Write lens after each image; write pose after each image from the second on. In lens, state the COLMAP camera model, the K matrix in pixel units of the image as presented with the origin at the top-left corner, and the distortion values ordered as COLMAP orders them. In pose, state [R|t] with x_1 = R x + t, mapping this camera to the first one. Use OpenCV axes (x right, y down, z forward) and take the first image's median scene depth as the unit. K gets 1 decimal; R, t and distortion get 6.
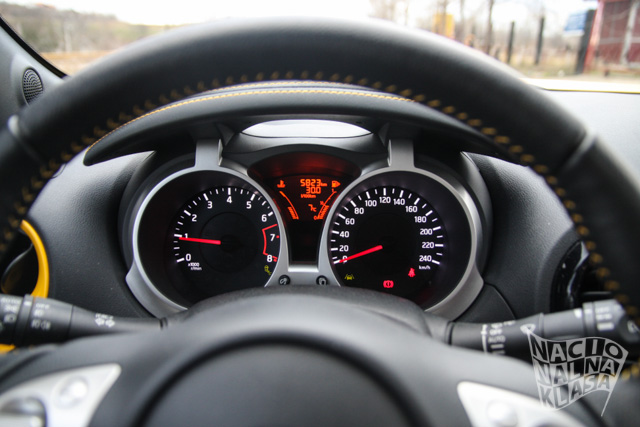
lens RADIAL K [[486.4, 0, 320.0], [0, 486.4, 213.5], [0, 0, 1]] dist [-0.078074, -0.000766]
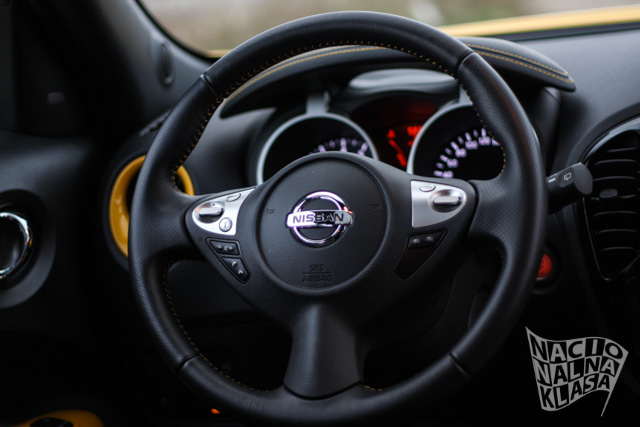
lens RADIAL K [[1550.7, 0, 320.0], [0, 1550.7, 213.5], [0, 0, 1]] dist [-0.091869, -0.690904]
pose [[0.948921, -0.047567, -0.311907, 0.834361], [0.005035, 0.990727, -0.135773, 0.580895], [0.315473, 0.127267, 0.940361, -2.240593]]
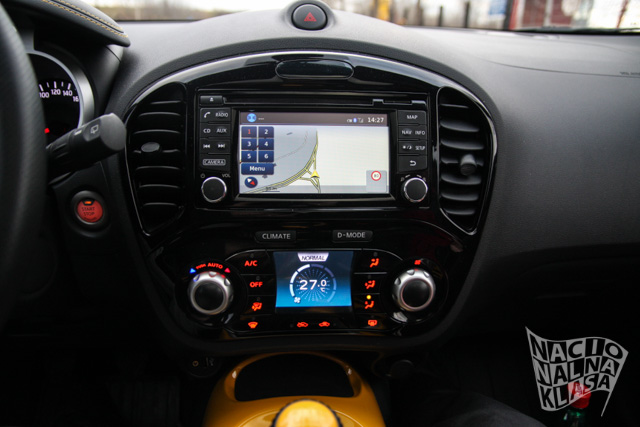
lens RADIAL K [[497.0, 0, 320.0], [0, 497.0, 213.5], [0, 0, 1]] dist [-0.174523, 0.159413]
pose [[0.993770, -0.018260, 0.109943, 0.651643], [0.015375, 0.999516, 0.027028, 0.252550], [-0.110383, -0.025169, 0.993570, -0.253945]]
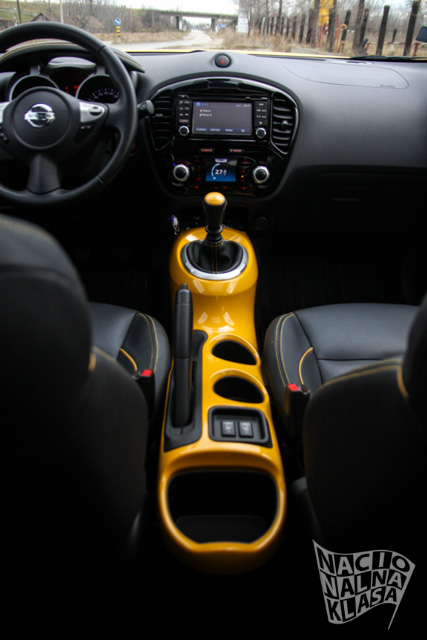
lens RADIAL K [[497.0, 0, 213.5], [0, 497.0, 320.0], [0, 0, 1]] dist [-0.174523, 0.159413]
pose [[0.999538, 0.002734, 0.030281, 0.634568], [-0.009020, 0.977778, 0.209449, 0.617497], [-0.029036, -0.209626, 0.977350, -1.776882]]
